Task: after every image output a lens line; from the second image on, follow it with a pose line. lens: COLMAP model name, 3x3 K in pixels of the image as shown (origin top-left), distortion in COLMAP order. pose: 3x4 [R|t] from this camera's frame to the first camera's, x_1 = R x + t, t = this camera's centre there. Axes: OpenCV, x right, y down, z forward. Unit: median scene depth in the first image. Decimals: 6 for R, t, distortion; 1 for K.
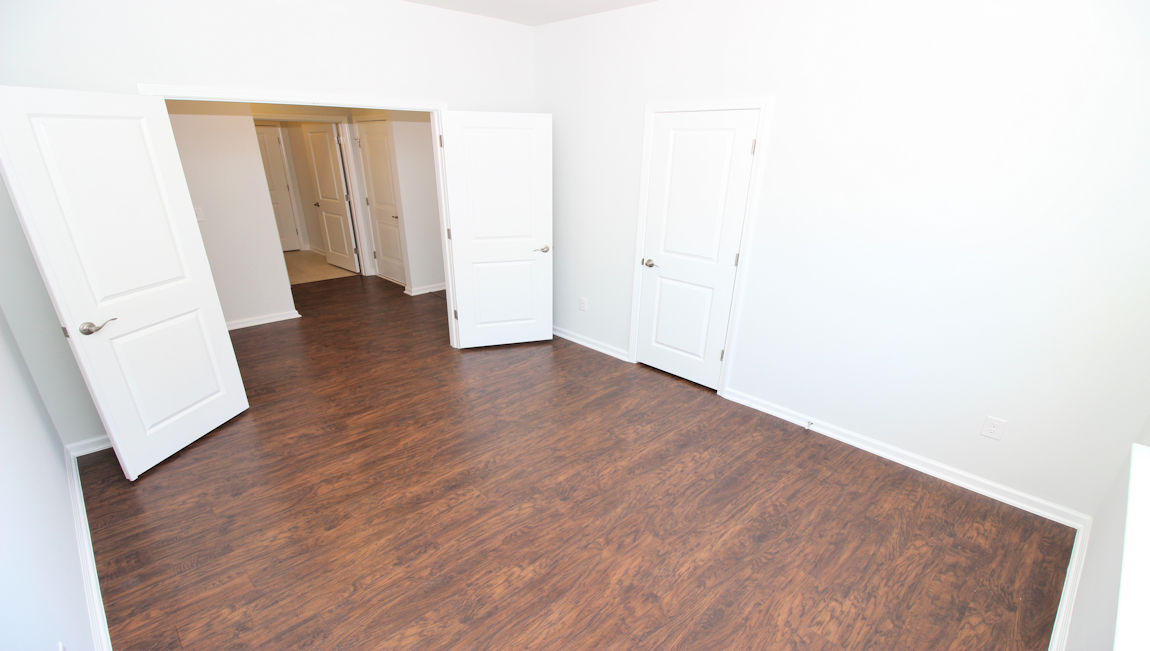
lens RADIAL K [[538.5, 0, 574.8], [0, 538.5, 325.6], [0, 0, 1]] dist [-0.000849, -0.000285]
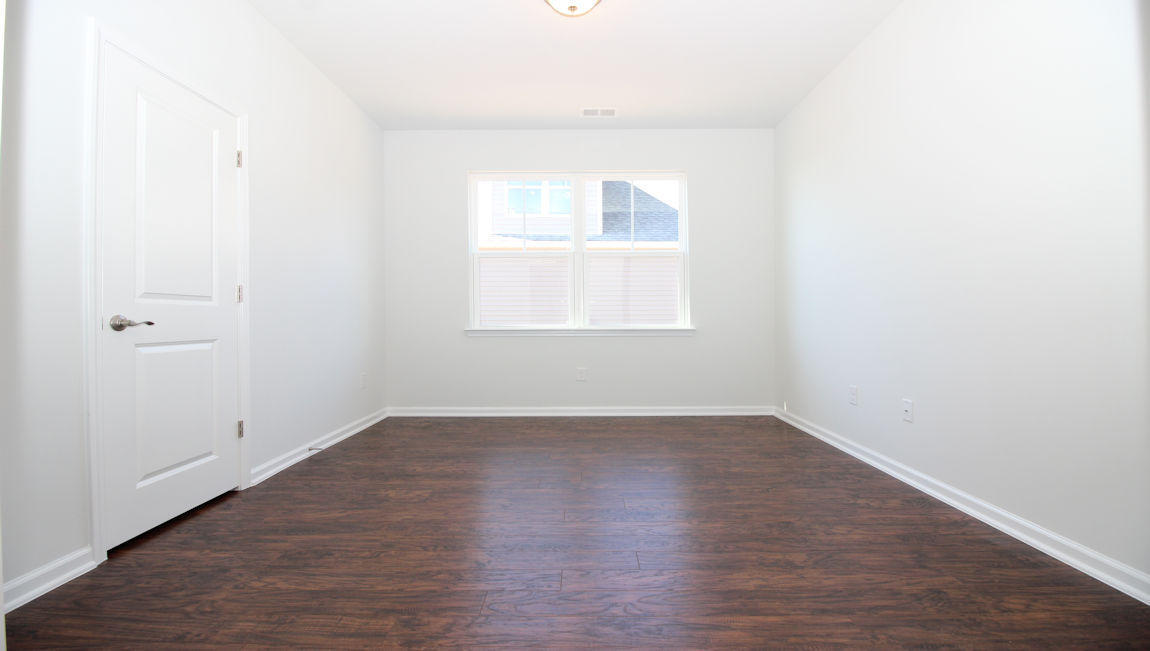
lens RADIAL K [[538.5, 0, 575.3], [0, 538.5, 323.1], [0, 0, 1]] dist [-0.000849, -0.000285]
pose [[-0.710463, -0.017919, 0.703506, -0.673842], [0.219783, 0.944023, 0.246001, -0.196075], [-0.668534, 0.329393, -0.666755, 1.406060]]
